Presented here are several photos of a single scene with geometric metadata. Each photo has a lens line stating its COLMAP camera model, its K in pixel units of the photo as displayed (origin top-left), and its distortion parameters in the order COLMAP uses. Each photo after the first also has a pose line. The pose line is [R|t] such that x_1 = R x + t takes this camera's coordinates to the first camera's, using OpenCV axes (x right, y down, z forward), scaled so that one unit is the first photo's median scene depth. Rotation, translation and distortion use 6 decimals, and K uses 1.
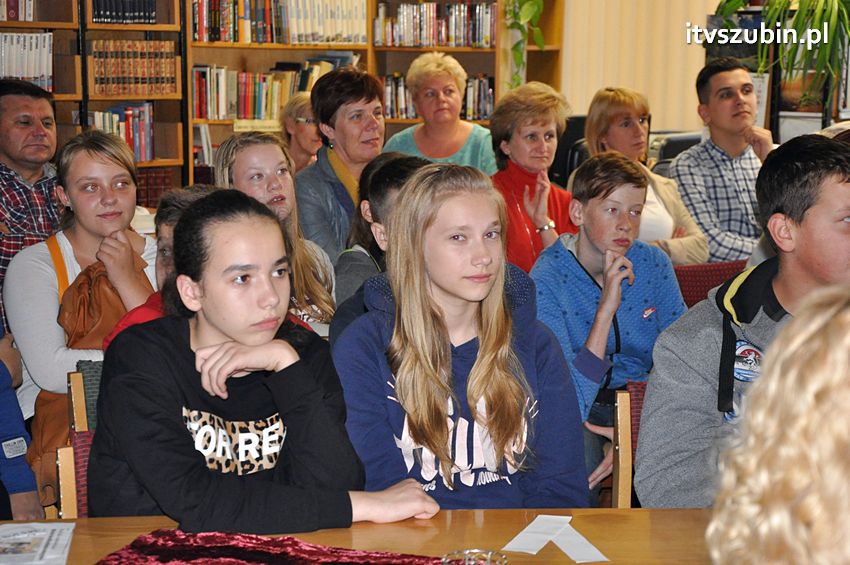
lens RADIAL K [[1992.0, 0, 422.0], [0, 1992.0, 273.7], [0, 0, 1]] dist [0.741247, 0.000000]
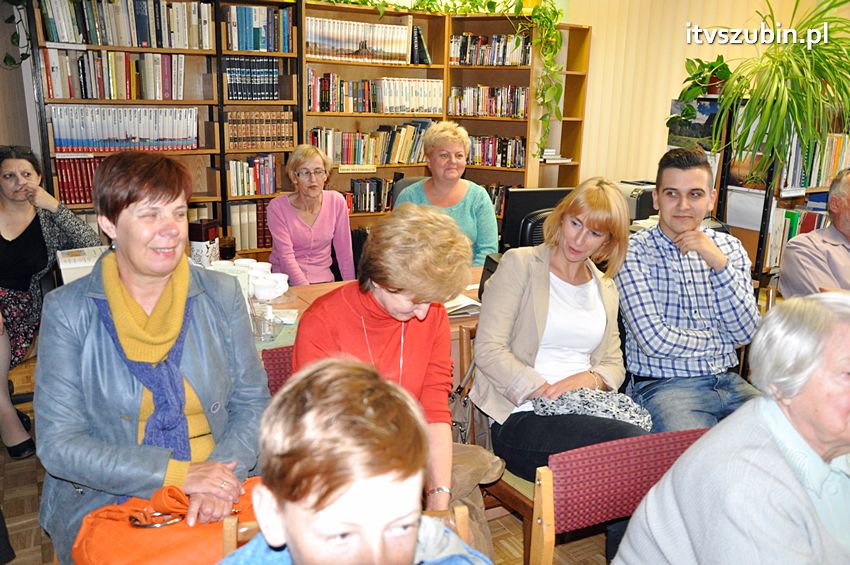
lens RADIAL K [[703.3, 0, 438.1], [0, 703.3, 278.6], [0, 0, 1]] dist [-0.090328, 0.060926]
pose [[0.978657, 0.065547, -0.194765, 0.085930], [-0.041643, 0.991359, 0.124388, -0.063365], [0.201236, -0.113622, 0.972931, 0.531041]]
